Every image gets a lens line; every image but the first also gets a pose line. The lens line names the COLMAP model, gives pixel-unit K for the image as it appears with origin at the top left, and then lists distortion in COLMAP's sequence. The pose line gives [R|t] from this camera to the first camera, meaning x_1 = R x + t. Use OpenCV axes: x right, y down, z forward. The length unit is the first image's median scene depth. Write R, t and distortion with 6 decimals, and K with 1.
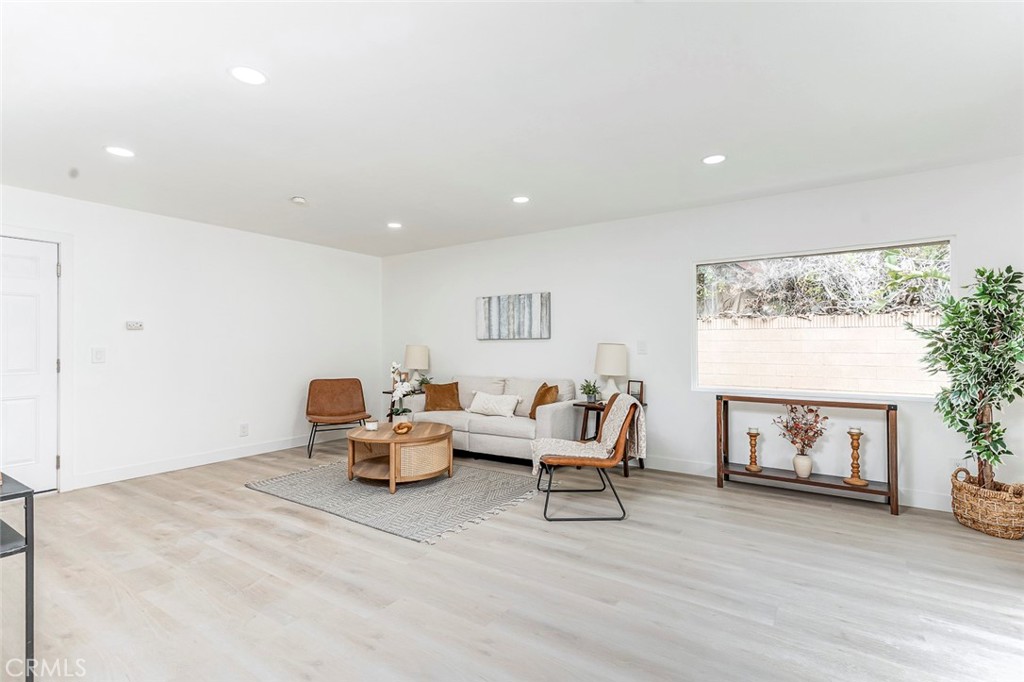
lens RADIAL K [[492.3, 0, 512.0], [0, 492.3, 341.0], [0, 0, 1]] dist [0.017340, -0.000065]
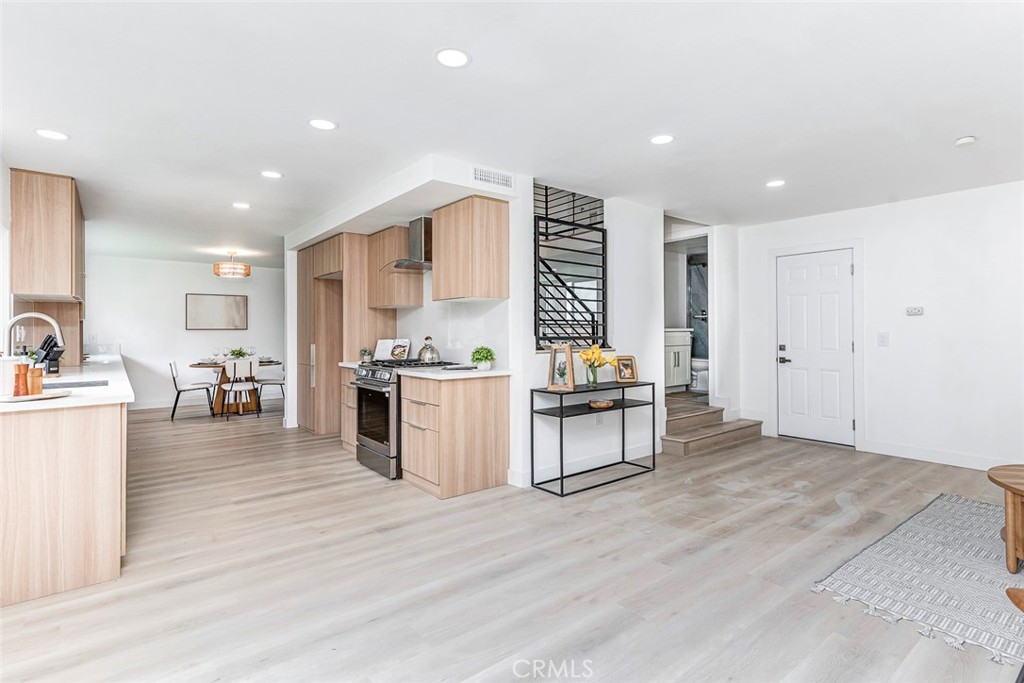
lens RADIAL K [[492.3, 0, 512.0], [0, 492.3, 341.5], [0, 0, 1]] dist [0.017340, -0.000065]
pose [[-0.301952, 0.025233, -0.952989, 0.679458], [0.013919, 0.999660, 0.022058, -0.004175], [0.953222, -0.006604, -0.302200, 0.747128]]
